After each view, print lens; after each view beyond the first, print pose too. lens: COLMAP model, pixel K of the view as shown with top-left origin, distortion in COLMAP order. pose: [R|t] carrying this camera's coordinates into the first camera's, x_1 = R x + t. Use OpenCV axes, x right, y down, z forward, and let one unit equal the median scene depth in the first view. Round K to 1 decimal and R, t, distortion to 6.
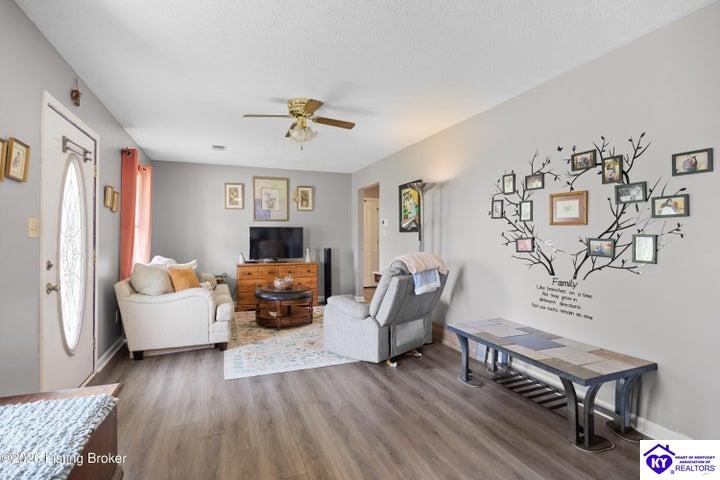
lens RADIAL K [[347.3, 0, 361.3], [0, 347.3, 235.1], [0, 0, 1]] dist [-0.000910, -0.000023]
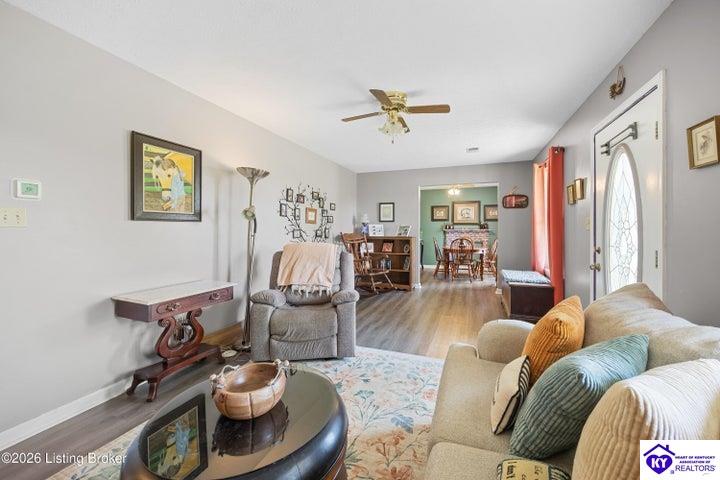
lens RADIAL K [[293.0, 0, 356.7], [0, 293.0, 235.1], [0, 0, 1]] dist [0.006594, -0.000485]
pose [[-0.722760, -0.015611, 0.690923, -0.737672], [-0.004580, 0.999831, 0.017800, 0.008002], [-0.691084, 0.009701, -0.722709, 1.816683]]
